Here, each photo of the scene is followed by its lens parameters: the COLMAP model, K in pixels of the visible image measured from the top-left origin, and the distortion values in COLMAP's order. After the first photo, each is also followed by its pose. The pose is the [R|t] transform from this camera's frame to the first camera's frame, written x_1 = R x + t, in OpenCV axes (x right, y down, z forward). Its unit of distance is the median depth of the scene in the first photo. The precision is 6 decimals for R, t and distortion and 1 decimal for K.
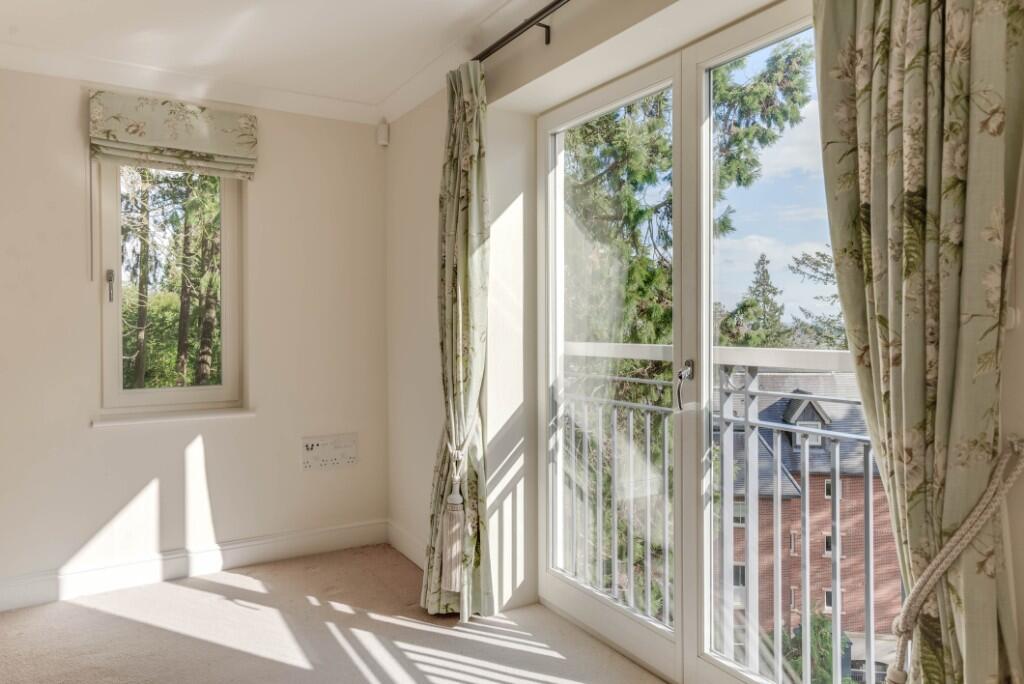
lens RADIAL K [[722.7, 0, 513.1], [0, 722.7, 334.4], [0, 0, 1]] dist [-0.002979, 0.062420]
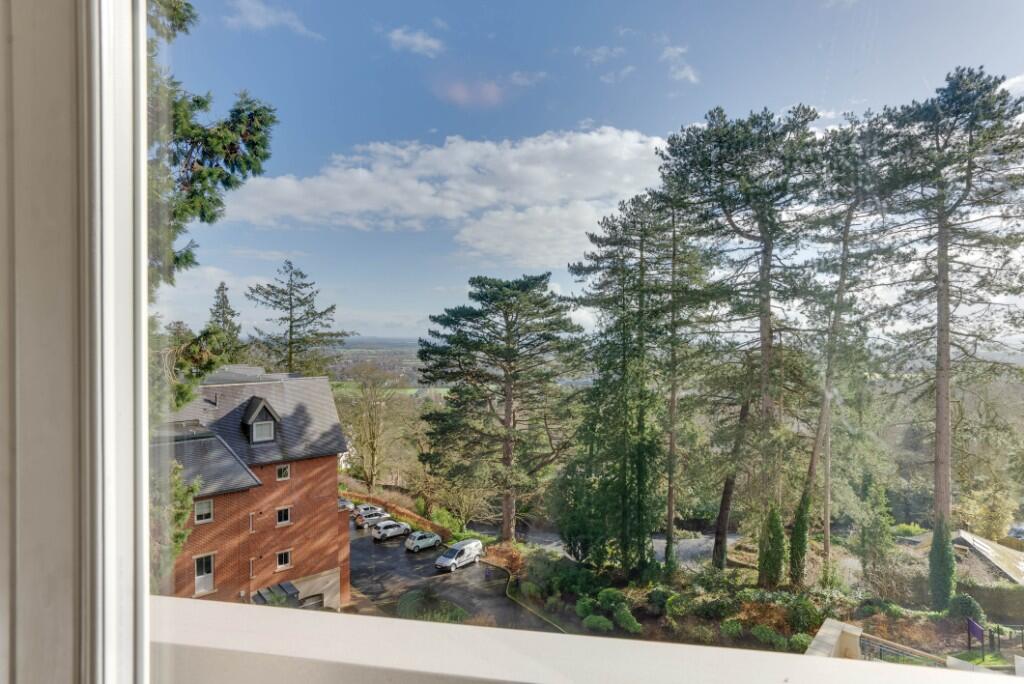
lens RADIAL K [[507.9, 0, 512.0], [0, 507.9, 342.0], [0, 0, 1]] dist [-0.051755, 0.022542]
pose [[0.650671, -0.009090, 0.759306, 0.061758], [0.001490, 0.999942, 0.010694, -0.043328], [-0.759359, -0.005827, 0.650646, 0.214336]]
